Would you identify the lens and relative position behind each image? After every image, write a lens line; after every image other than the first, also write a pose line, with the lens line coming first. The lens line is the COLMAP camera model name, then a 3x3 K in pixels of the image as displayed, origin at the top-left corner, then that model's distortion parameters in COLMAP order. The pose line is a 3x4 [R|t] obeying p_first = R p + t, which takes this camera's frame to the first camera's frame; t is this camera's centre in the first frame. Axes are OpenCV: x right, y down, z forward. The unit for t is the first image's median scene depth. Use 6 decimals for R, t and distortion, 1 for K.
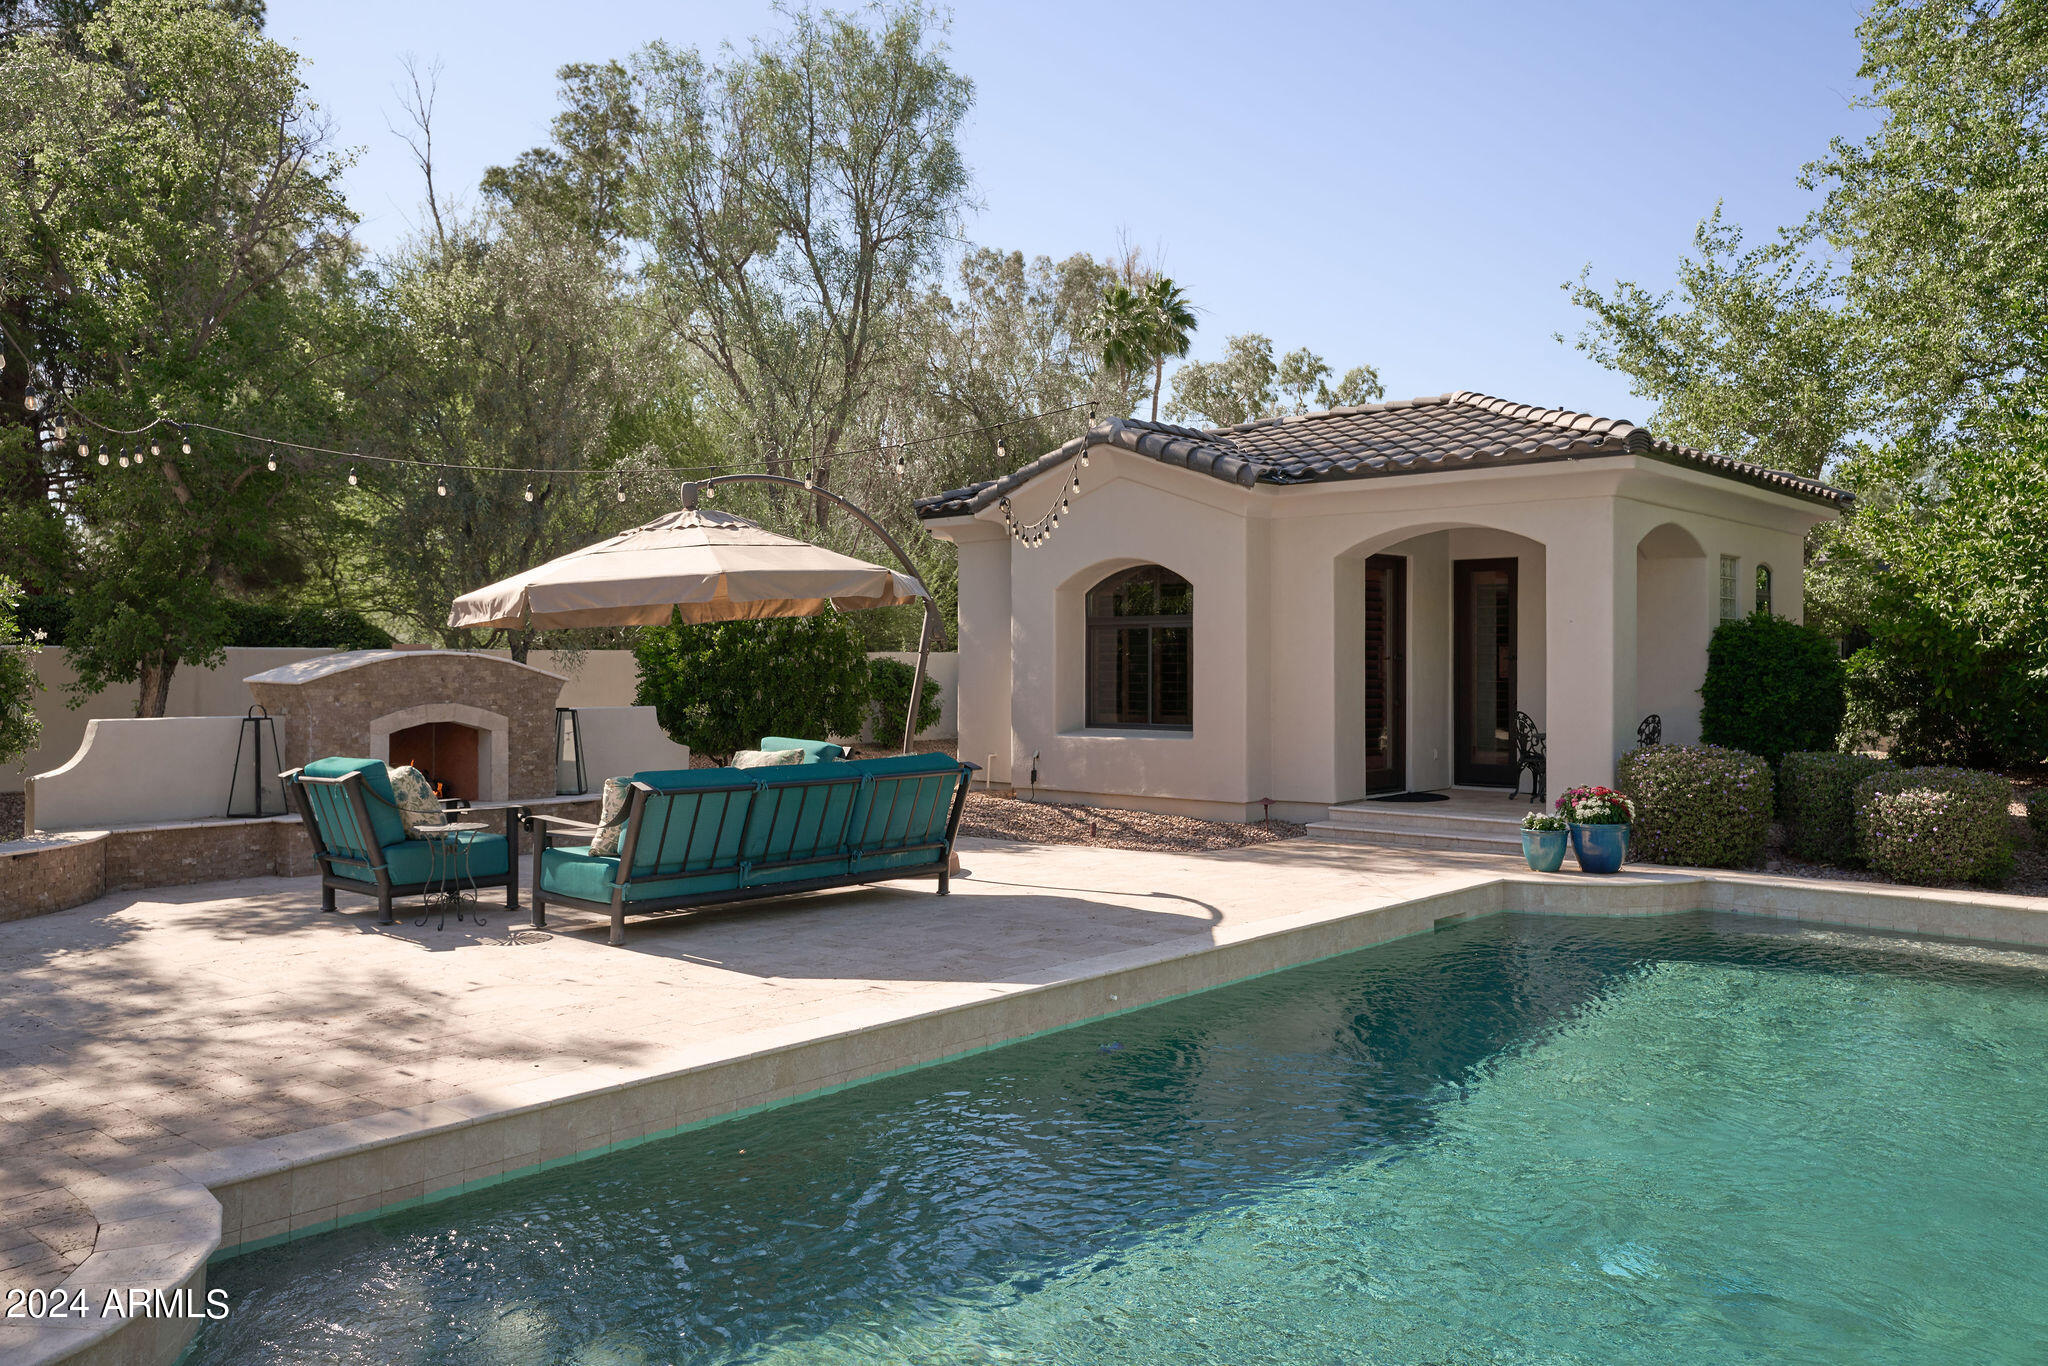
lens RADIAL K [[1567.7, 0, 1012.2], [0, 1567.7, 663.0], [0, 0, 1]] dist [0.016121, 0.018149]
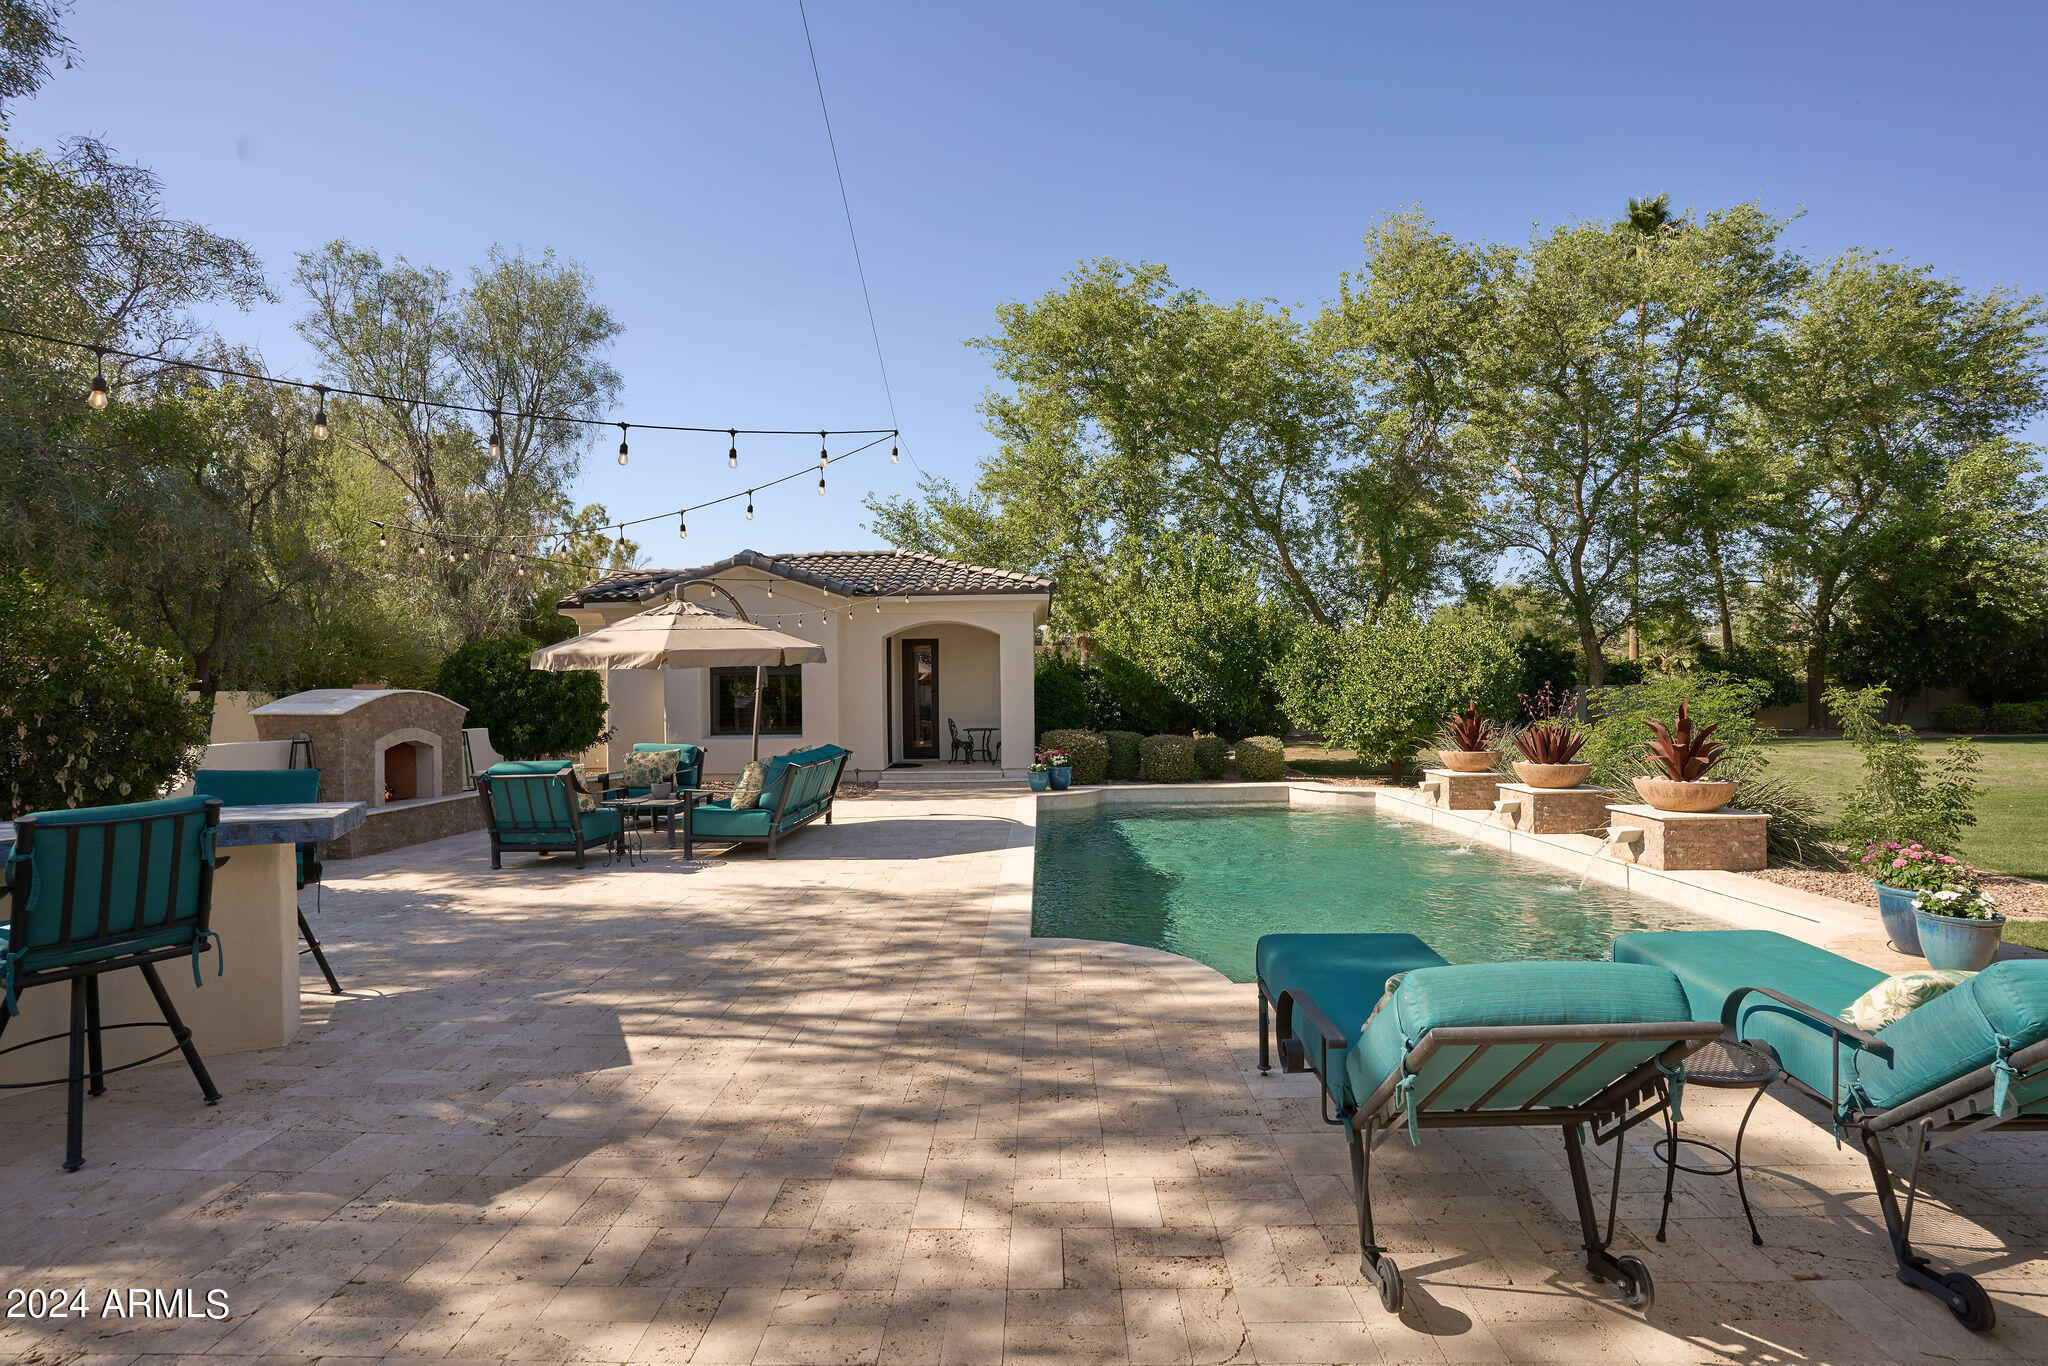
lens RADIAL K [[1003.1, 0, 1032.7], [0, 1003.1, 675.0], [0, 0, 1]] dist [-0.054527, 0.004495]
pose [[0.750541, 0.002903, 0.660817, -0.438045], [0.012396, 0.999753, -0.018471, 0.001959], [-0.660707, 0.022055, 0.750320, -0.001499]]
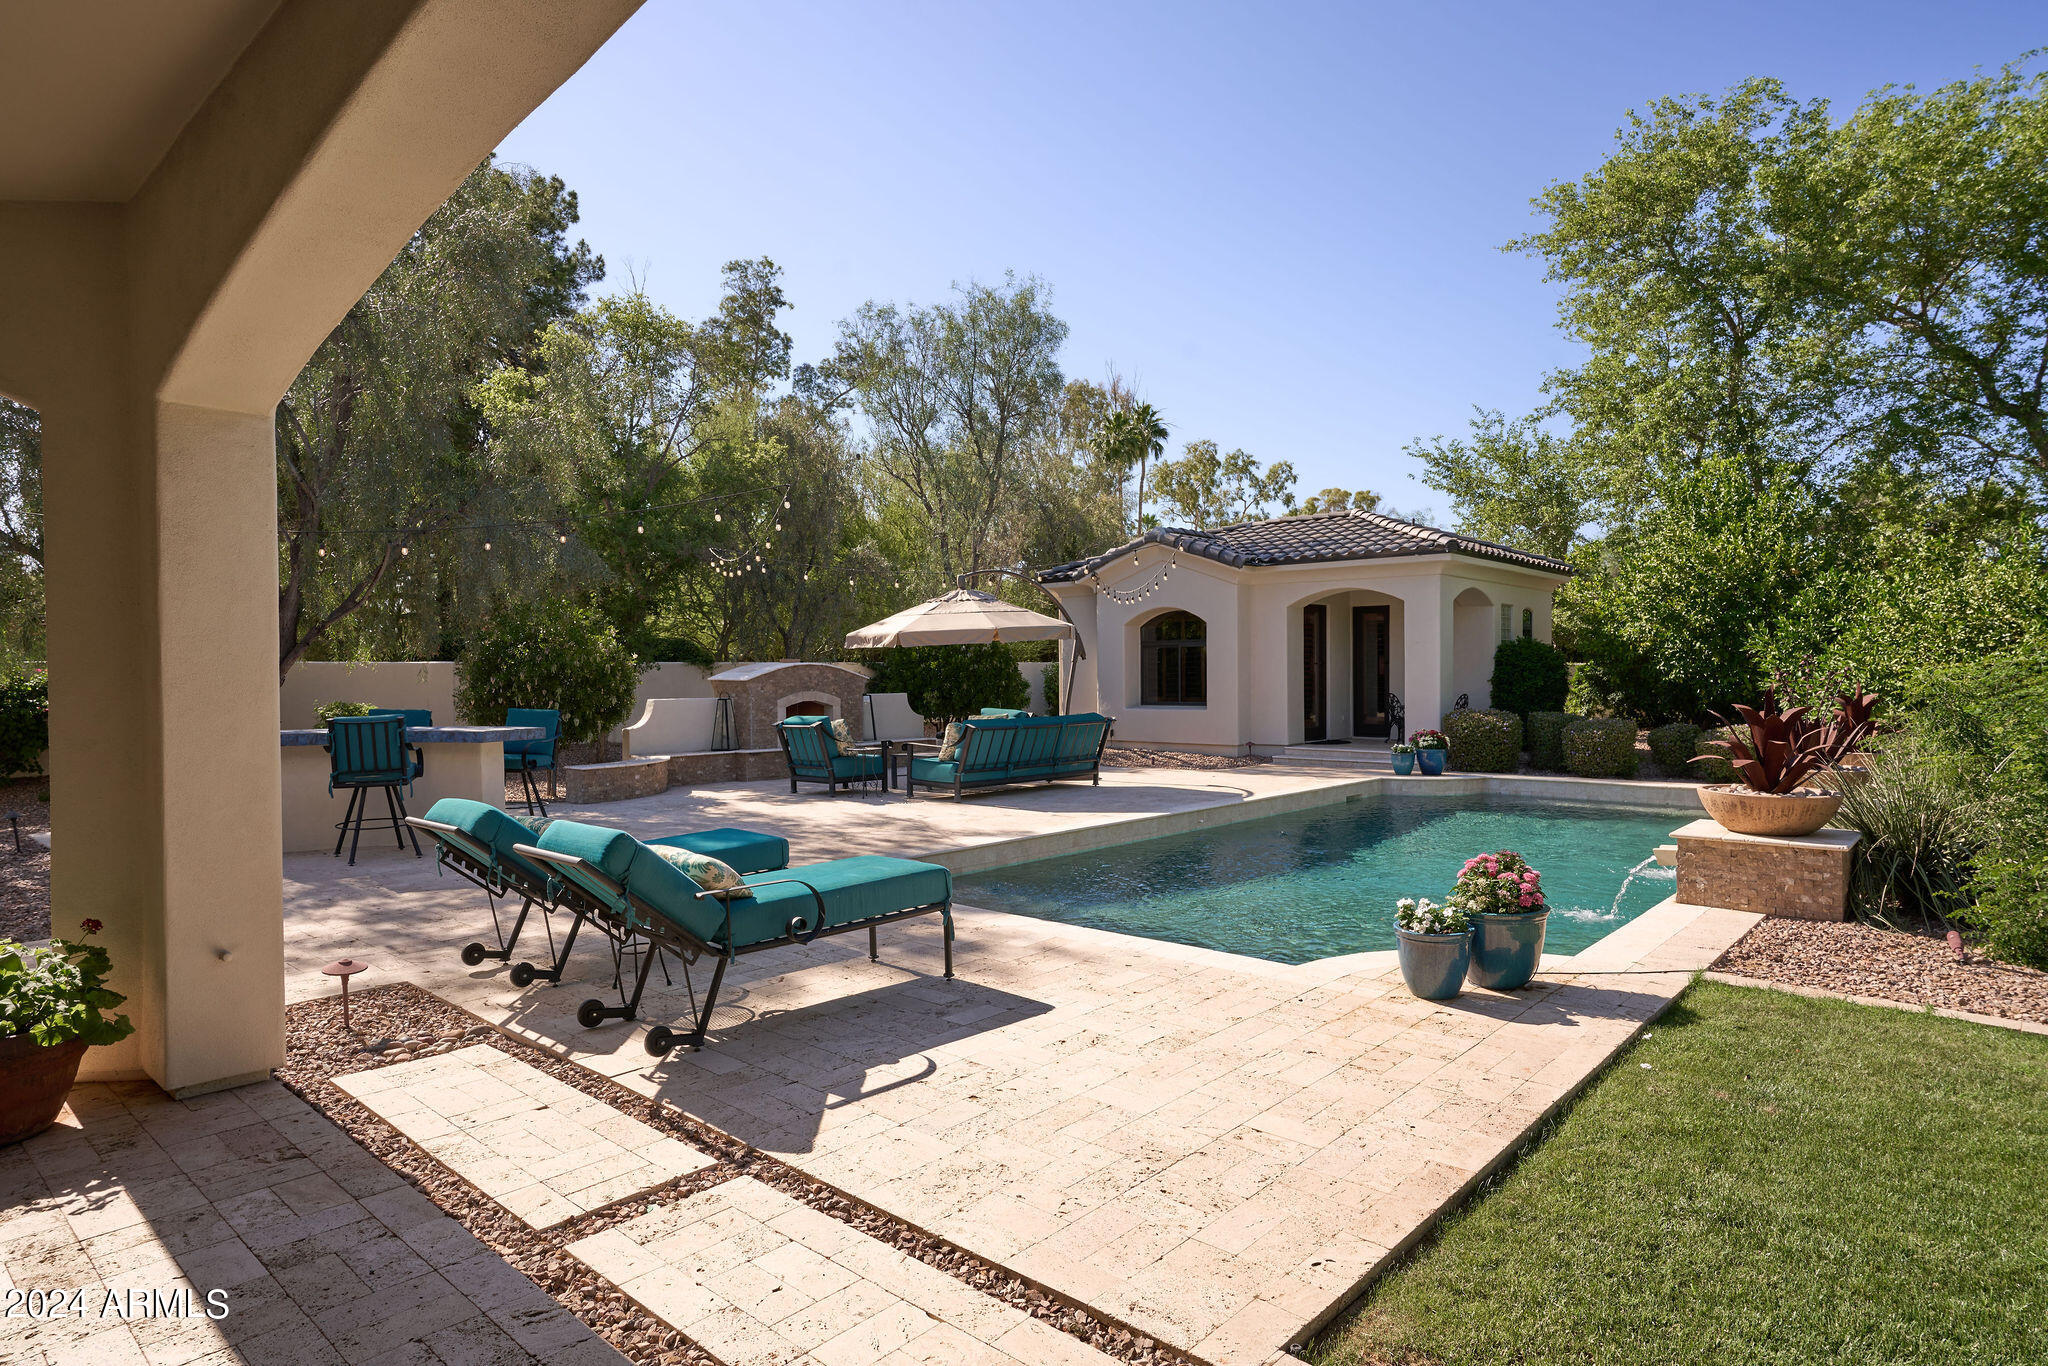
lens RADIAL K [[1167.6, 0, 1015.4], [0, 1167.6, 684.6], [0, 0, 1]] dist [-0.029294, 0.002825]
pose [[0.999977, -0.006825, 0.000316, -0.101507], [0.006821, 0.999911, 0.011509, 0.003333], [-0.000395, -0.011506, 0.999934, -0.317537]]
